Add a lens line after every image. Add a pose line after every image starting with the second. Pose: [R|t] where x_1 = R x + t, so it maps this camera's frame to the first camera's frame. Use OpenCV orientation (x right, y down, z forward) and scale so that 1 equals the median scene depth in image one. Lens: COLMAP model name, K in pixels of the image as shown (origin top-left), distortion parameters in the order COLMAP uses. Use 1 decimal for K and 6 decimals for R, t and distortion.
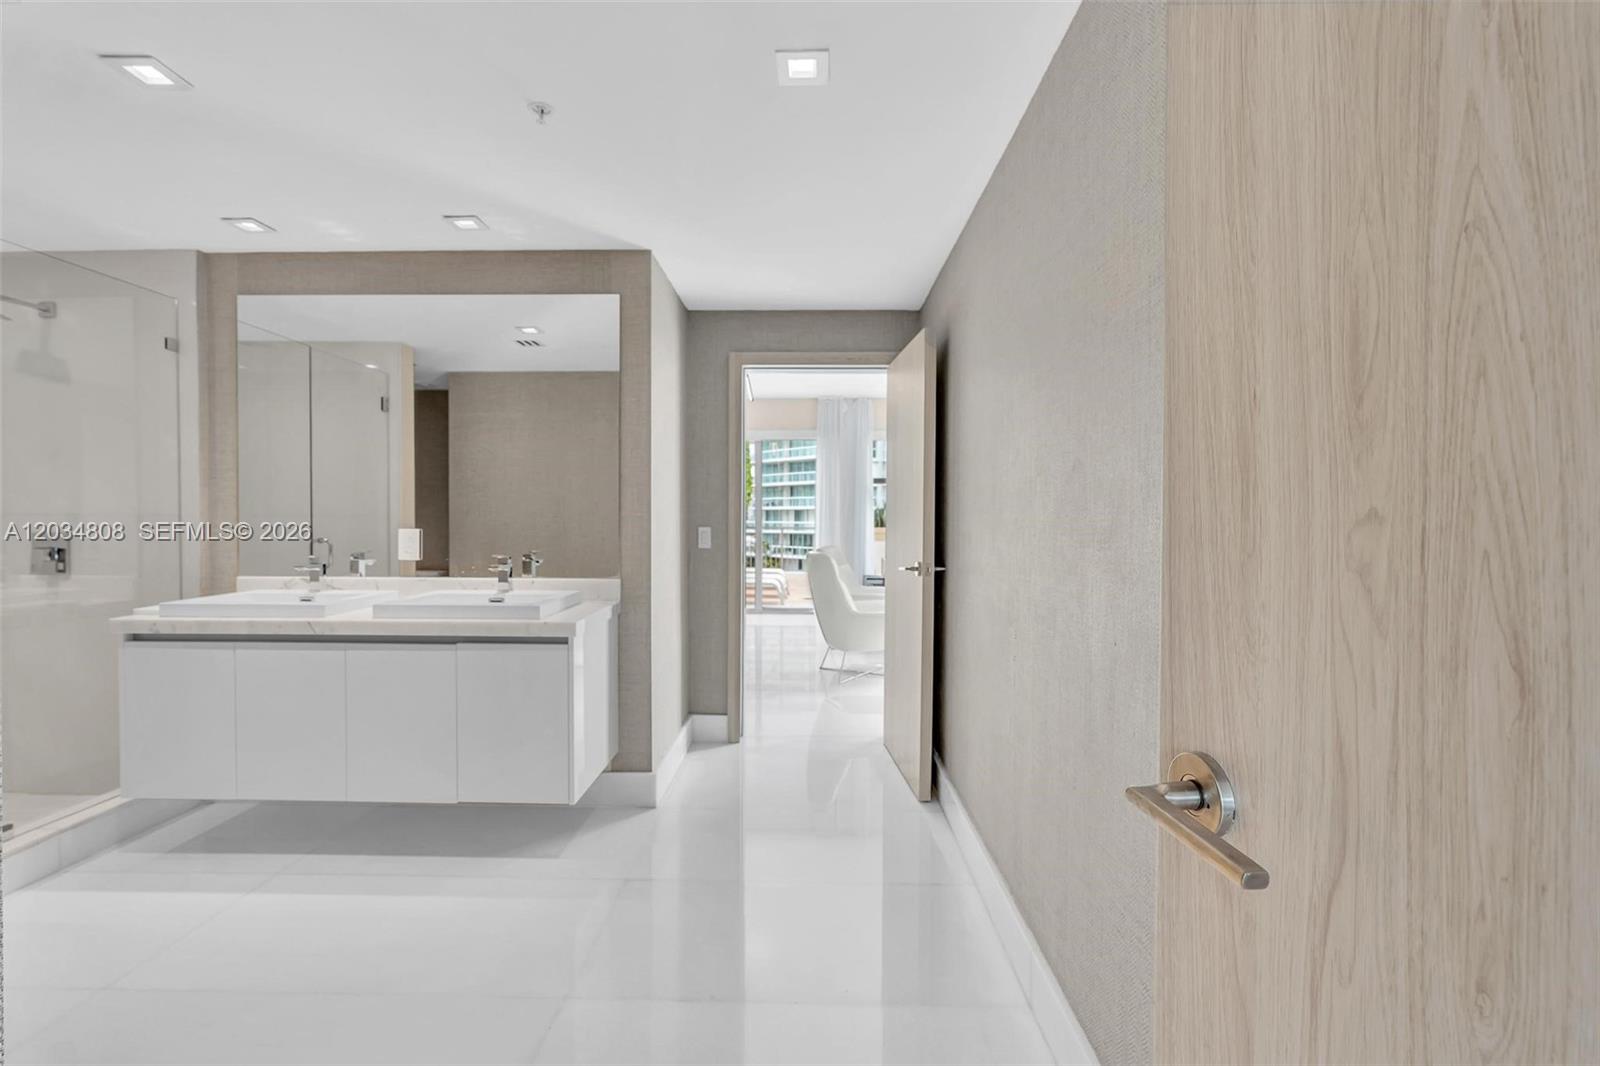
lens RADIAL K [[748.8, 0, 798.8], [0, 748.8, 517.0], [0, 0, 1]] dist [-0.003494, -0.000407]
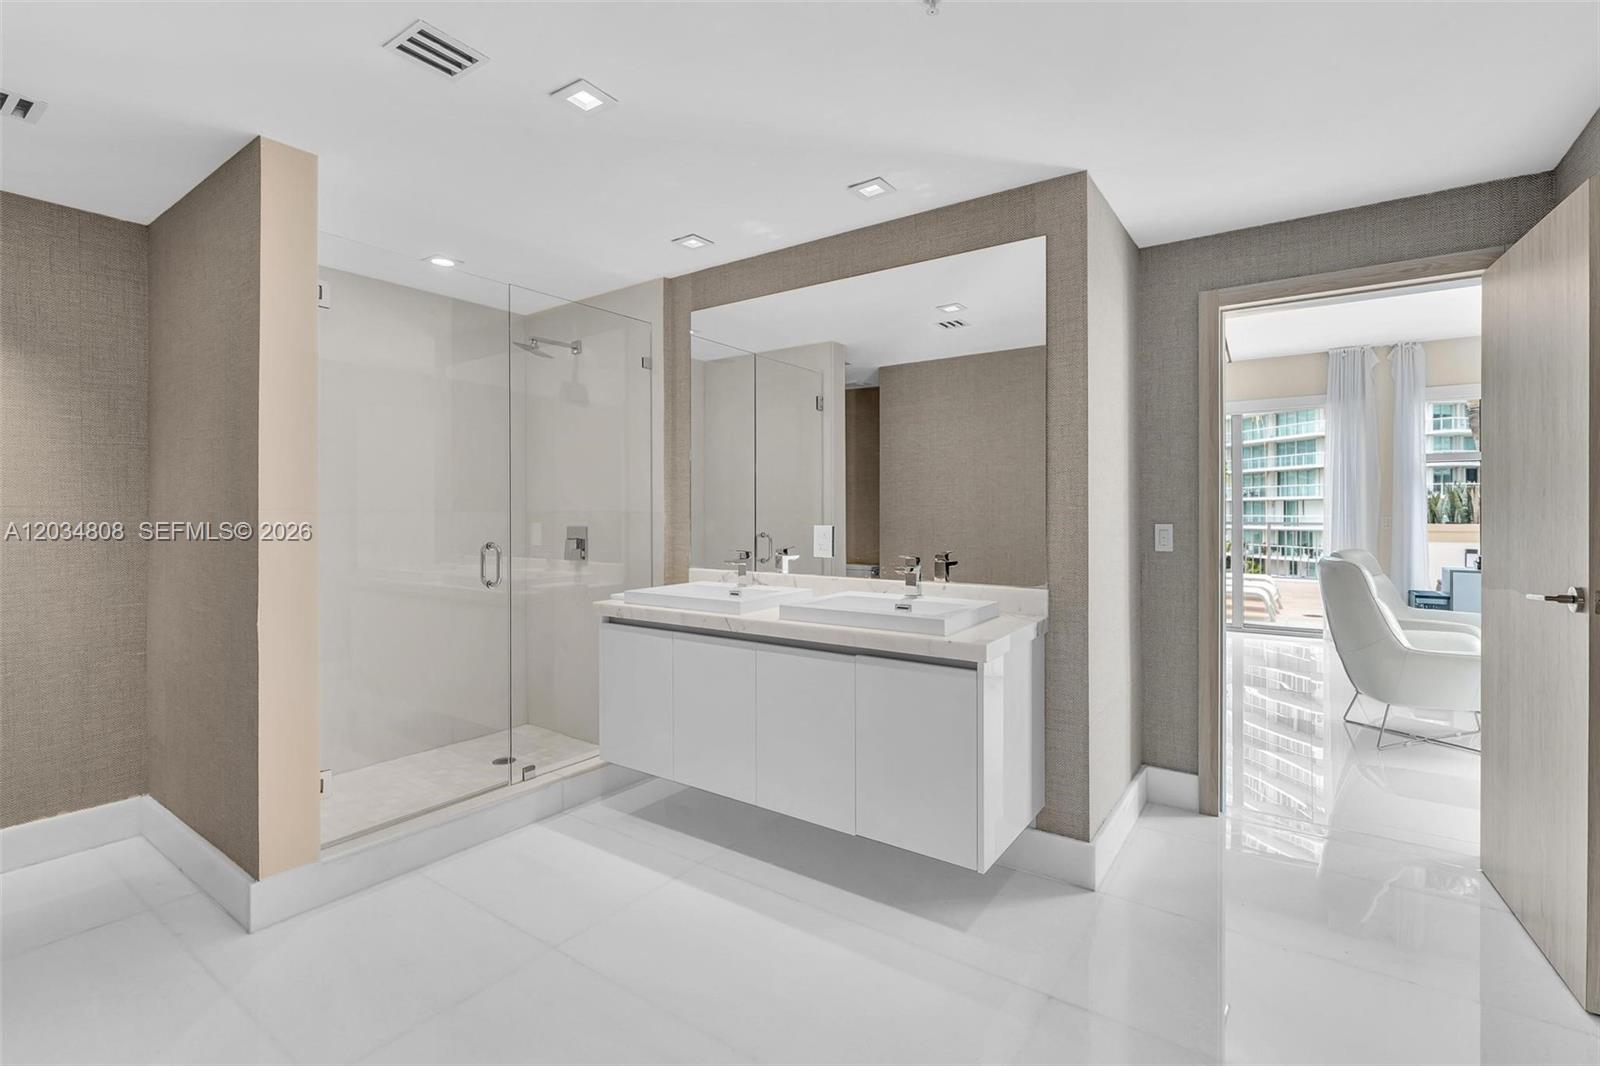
lens RADIAL K [[719.7, 0, 799.3], [0, 719.7, 515.5], [0, 0, 1]] dist [-0.001781, 0.000548]
pose [[0.830312, -0.001895, -0.557295, -0.029035], [0.005801, 0.999969, 0.005243, -0.001542], [0.557268, -0.007586, 0.830298, 0.206036]]
